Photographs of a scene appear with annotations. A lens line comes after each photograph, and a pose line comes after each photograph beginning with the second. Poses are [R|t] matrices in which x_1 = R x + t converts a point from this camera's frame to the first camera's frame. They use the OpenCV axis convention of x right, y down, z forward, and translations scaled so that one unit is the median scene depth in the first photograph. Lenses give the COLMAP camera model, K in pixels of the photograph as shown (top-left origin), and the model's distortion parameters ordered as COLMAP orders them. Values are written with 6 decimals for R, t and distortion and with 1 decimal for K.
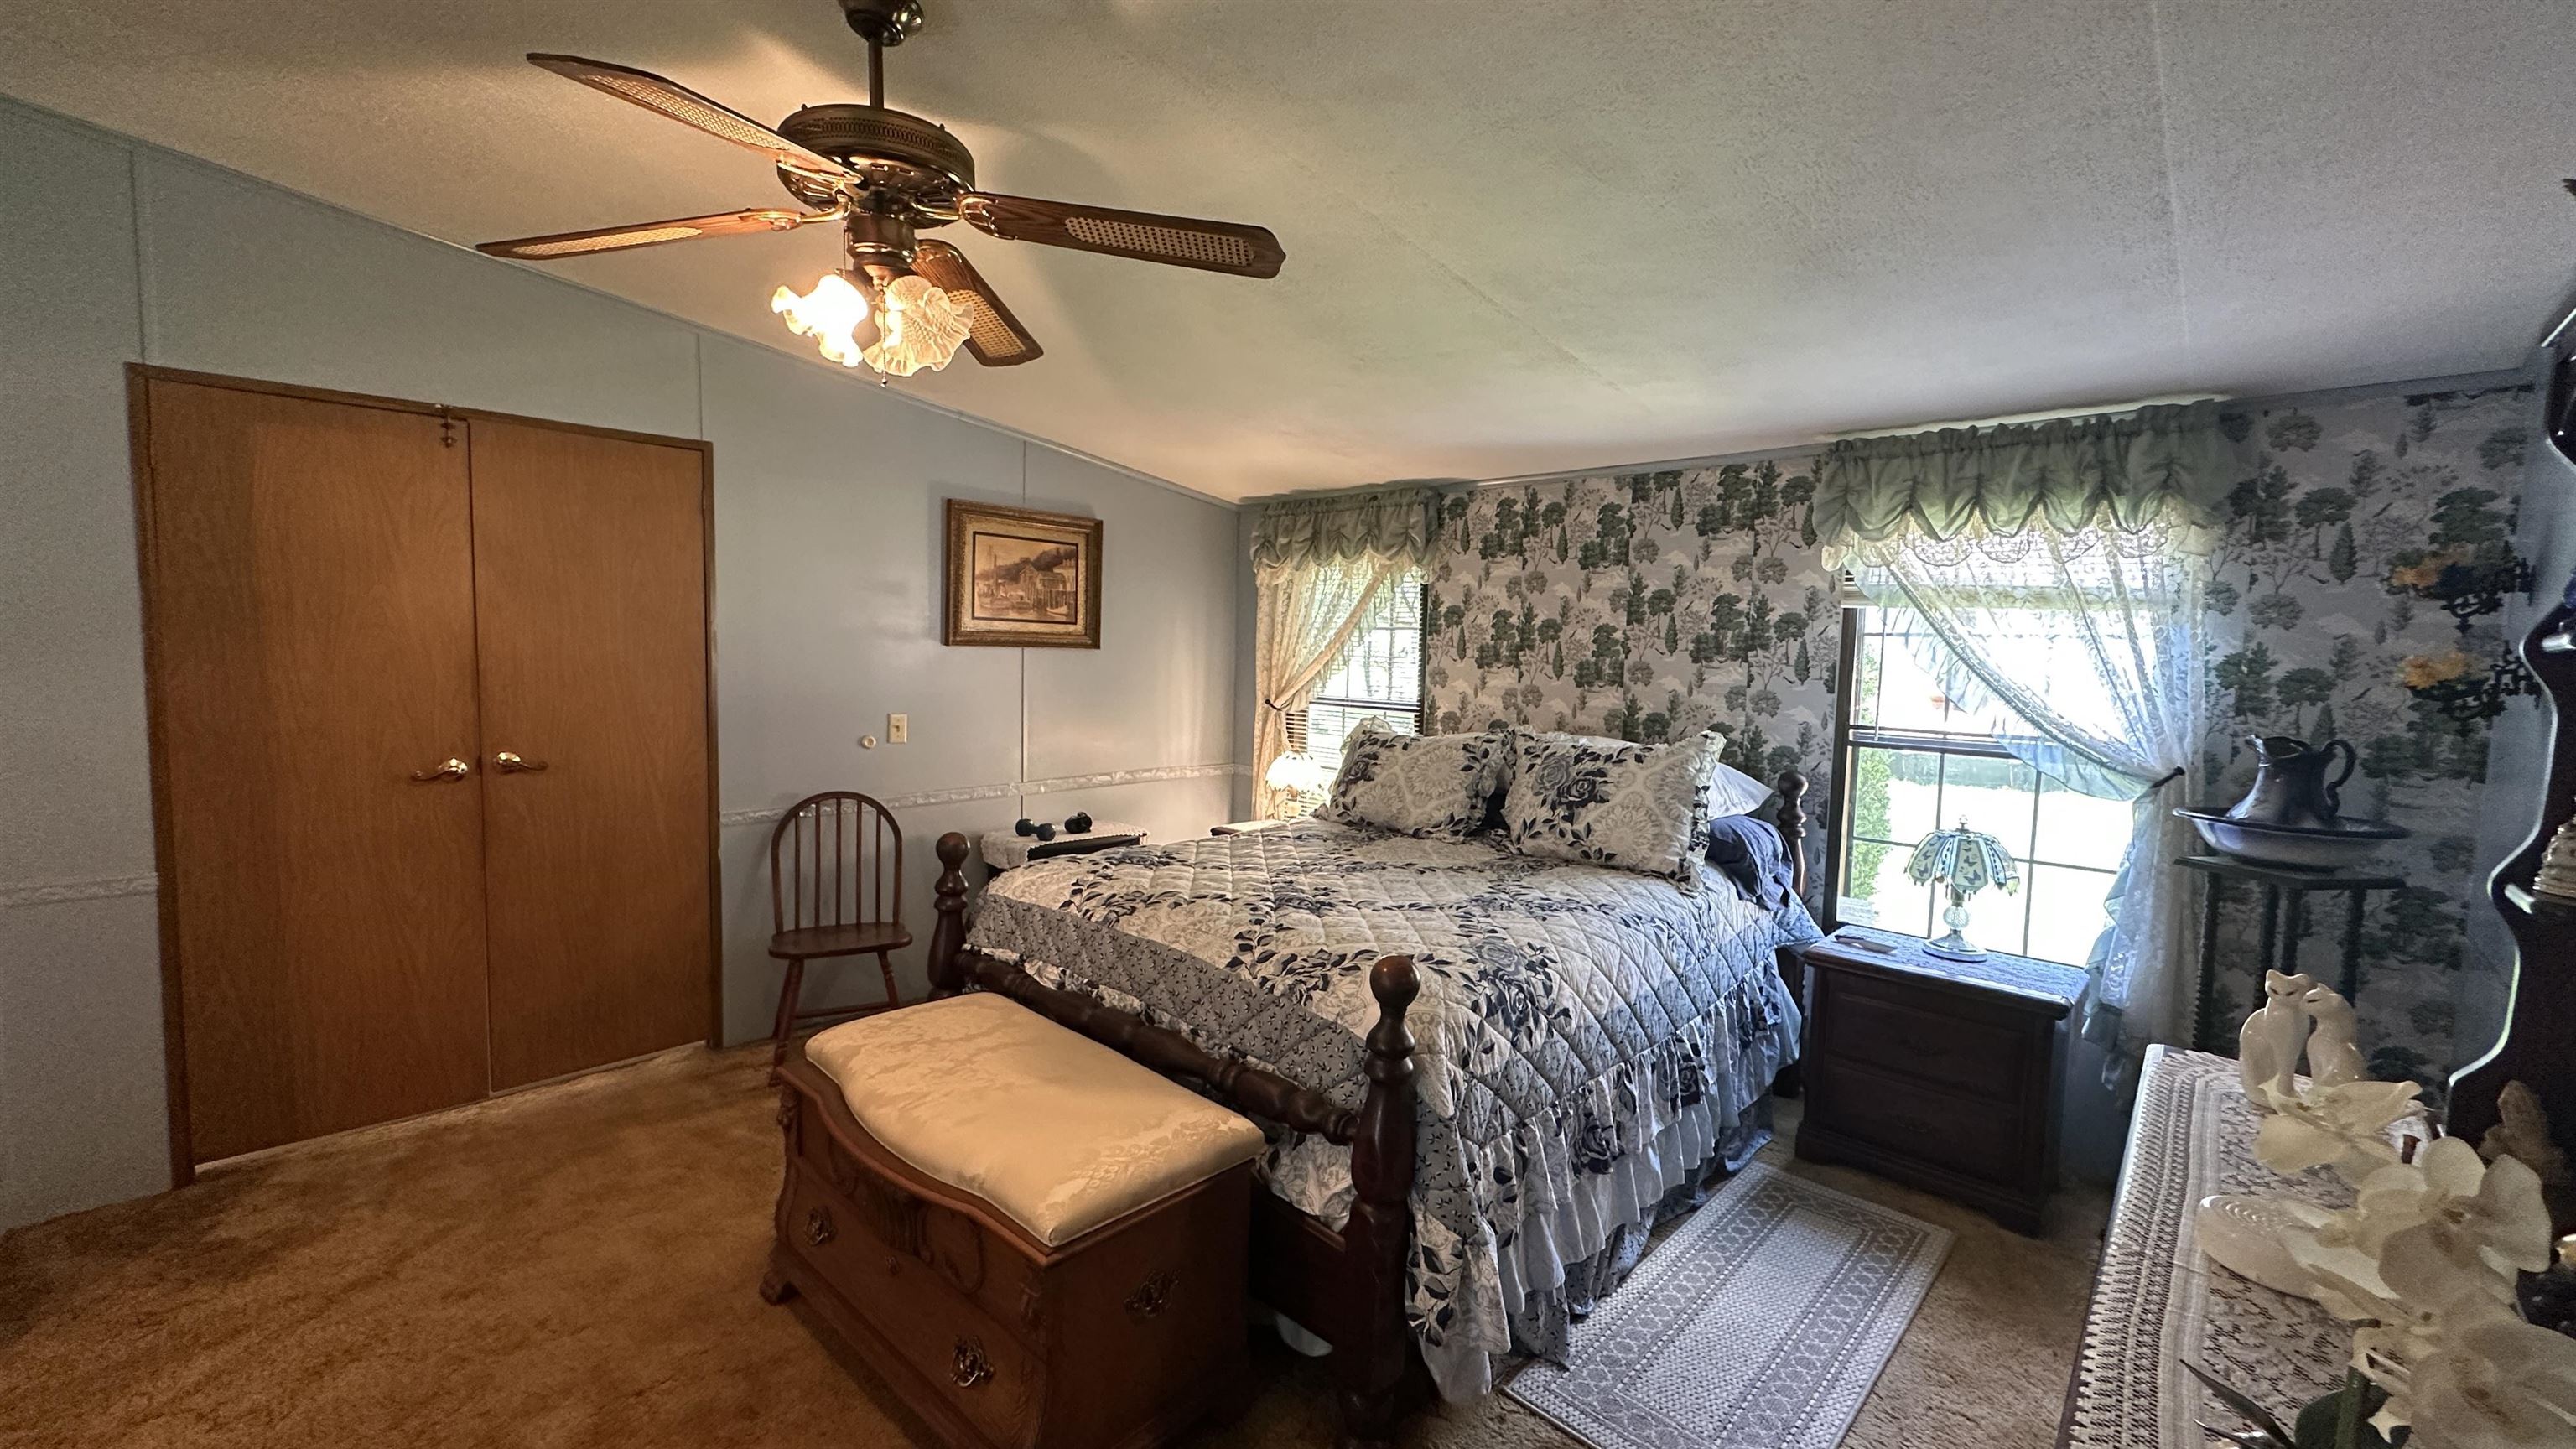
lens RADIAL K [[1027.2, 0, 1286.9], [0, 1027.2, 722.5], [0, 0, 1]] dist [-0.000974, 0.000411]
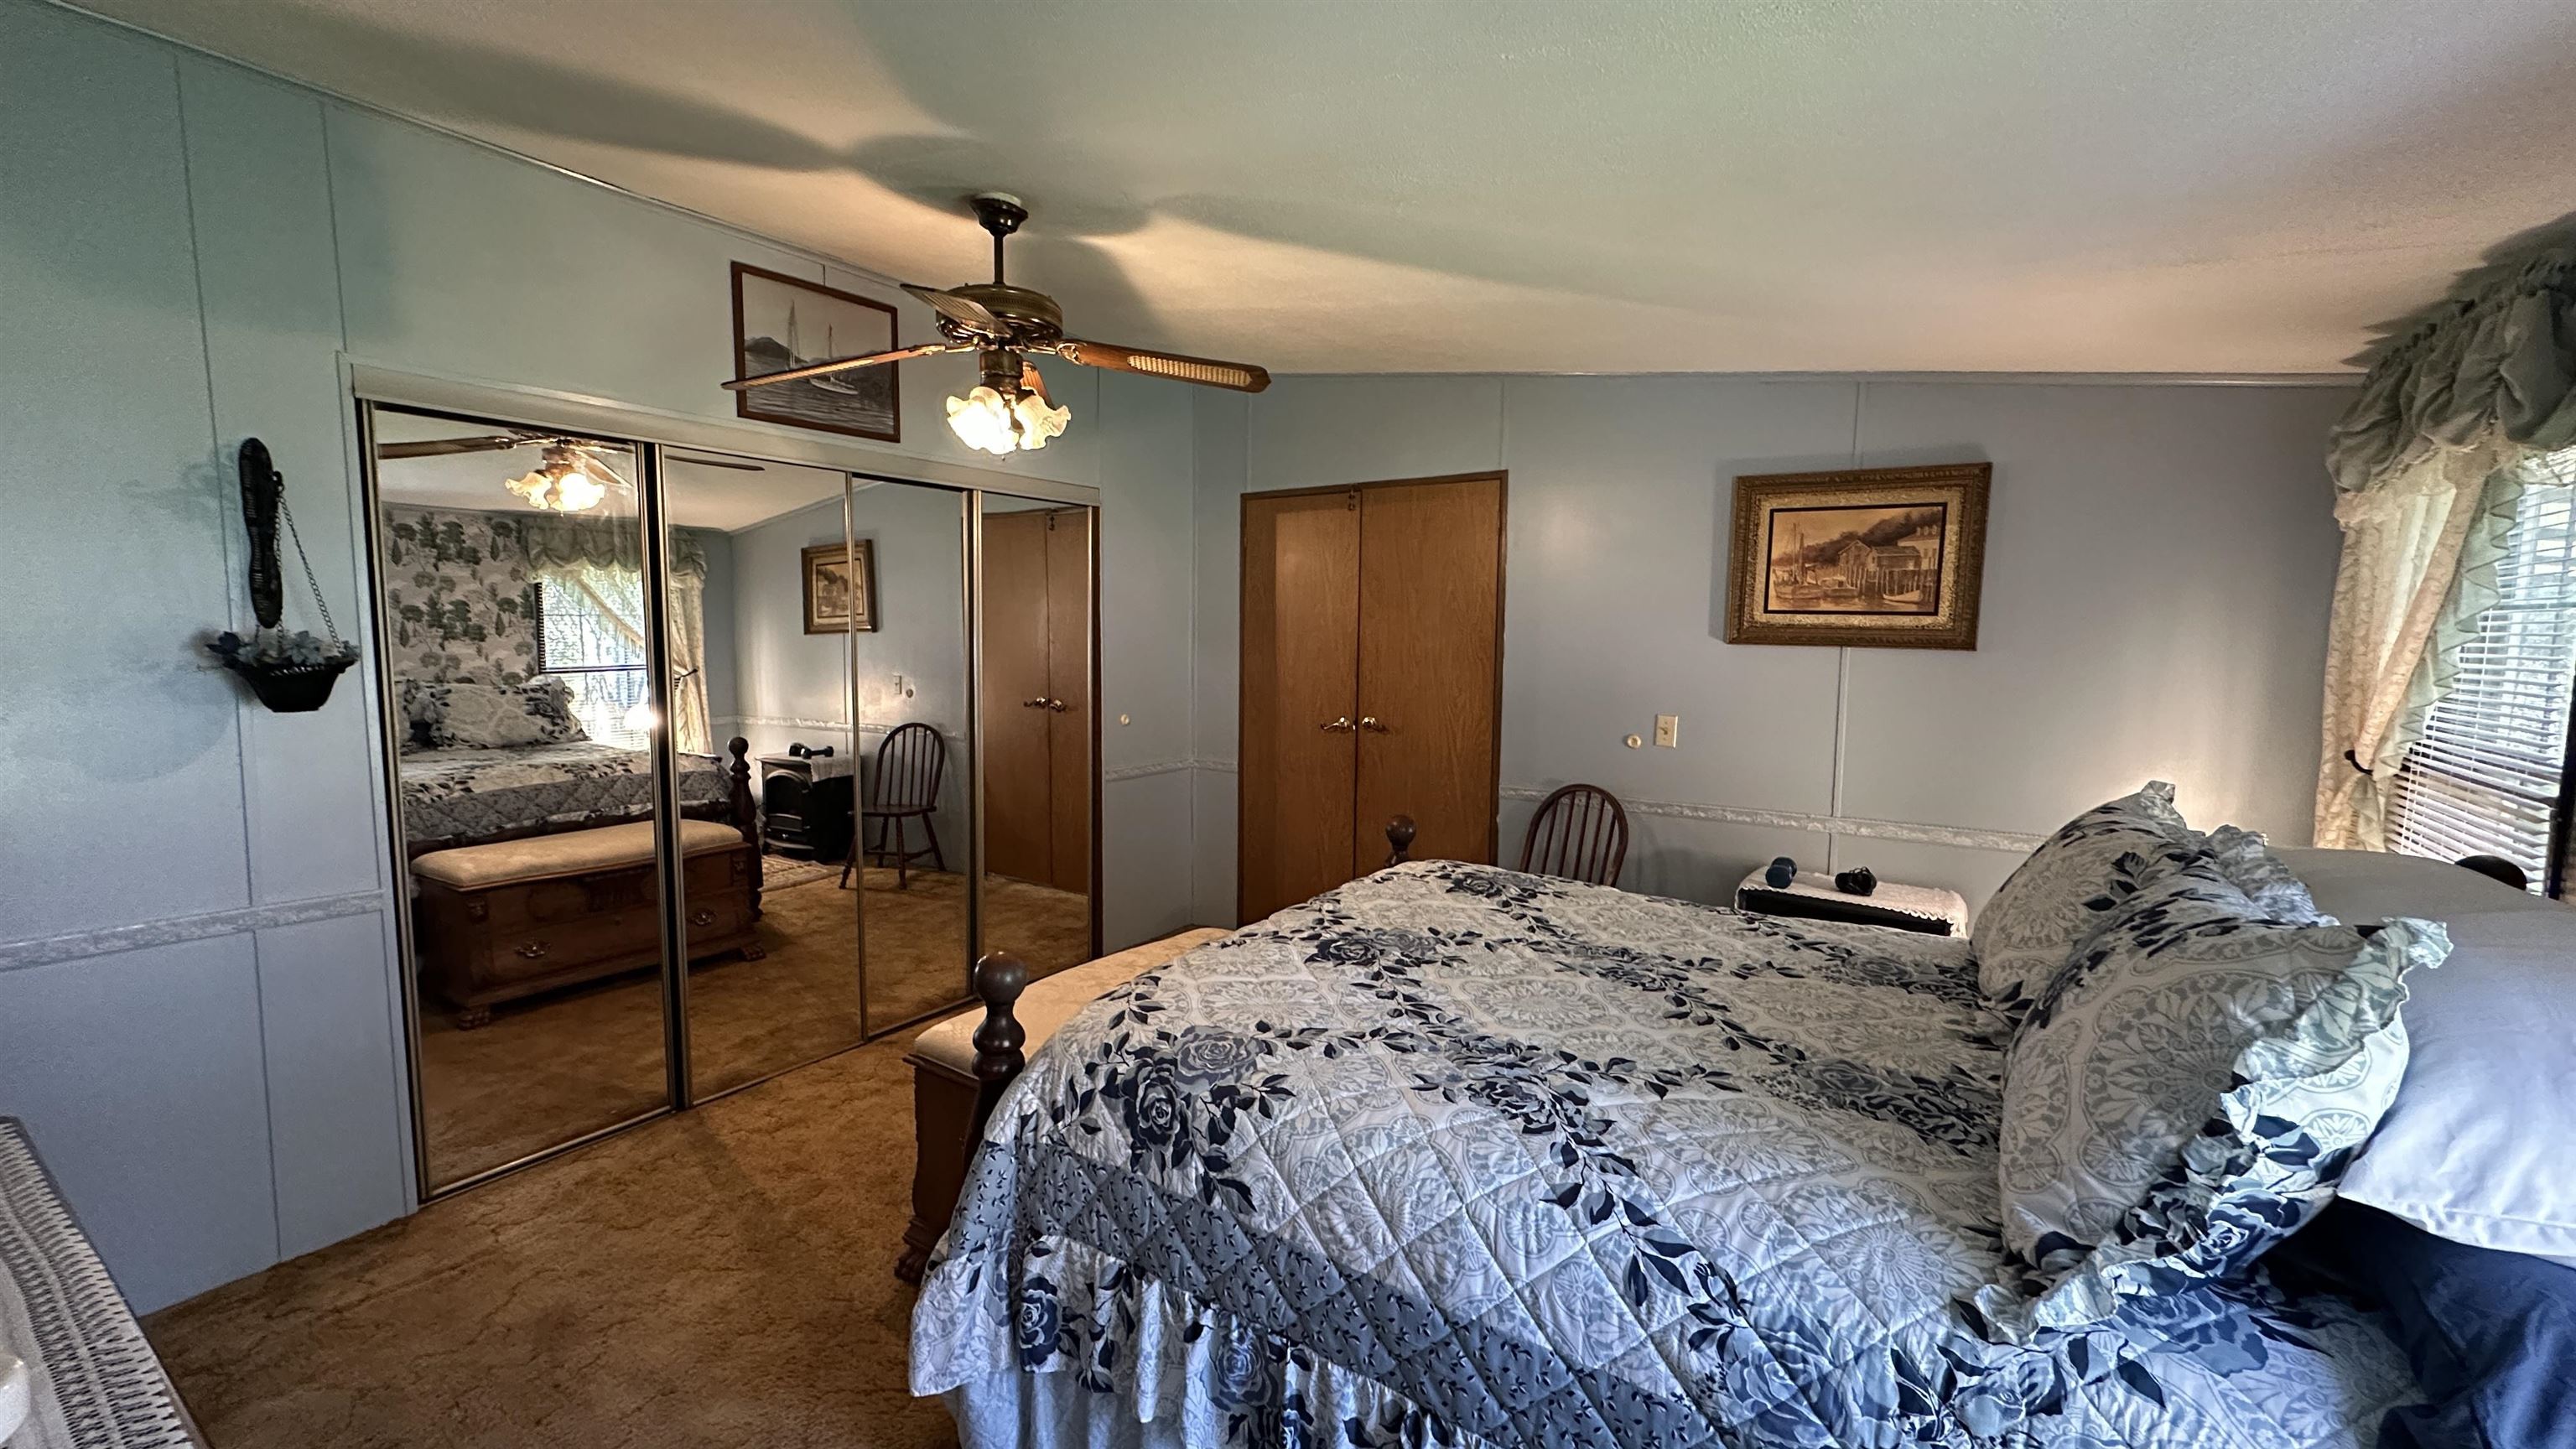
lens RADIAL K [[1027.2, 0, 1286.9], [0, 1027.2, 722.5], [0, 0, 1]] dist [-0.000974, 0.000411]
pose [[0.154626, 0.072818, -0.985286, 0.483927], [-0.080641, 0.994883, 0.060872, -0.030579], [0.984677, 0.070042, 0.159707, 0.485329]]
